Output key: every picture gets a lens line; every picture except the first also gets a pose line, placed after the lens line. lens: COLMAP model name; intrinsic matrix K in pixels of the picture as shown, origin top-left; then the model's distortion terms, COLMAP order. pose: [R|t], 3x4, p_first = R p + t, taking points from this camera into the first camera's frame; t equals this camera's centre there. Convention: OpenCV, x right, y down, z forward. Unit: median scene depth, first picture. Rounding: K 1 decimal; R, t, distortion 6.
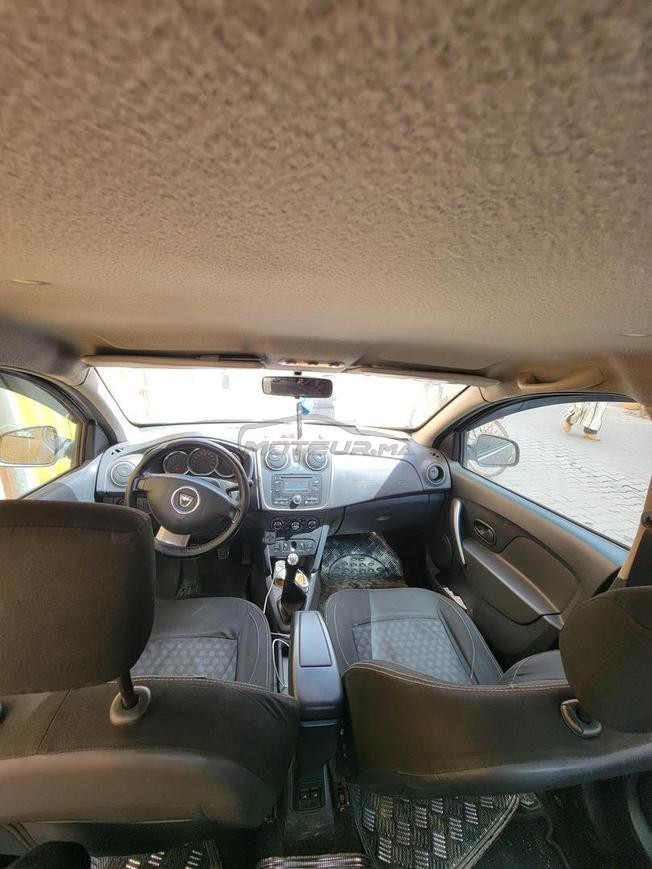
lens RADIAL K [[351.4, 0, 325.0], [0, 351.4, 432.6], [0, 0, 1]] dist [0.000064, -0.000104]
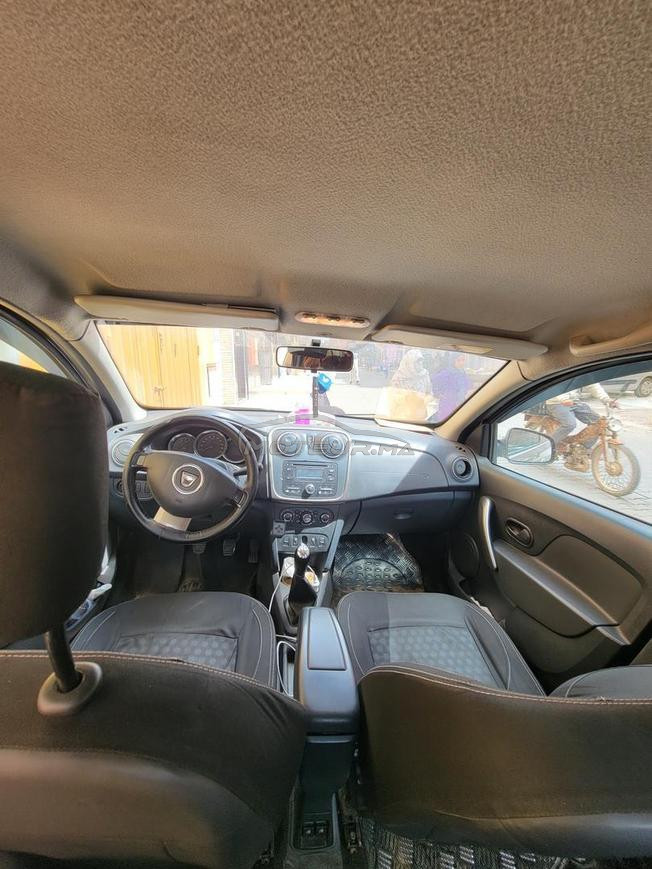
lens RADIAL K [[351.4, 0, 326.4], [0, 351.4, 430.8], [0, 0, 1]] dist [0.000064, -0.000104]
pose [[0.998878, 0.030734, -0.036017, -0.010366], [-0.032207, 0.998637, -0.041072, 0.092792], [0.034706, 0.042186, 0.998507, 0.099346]]
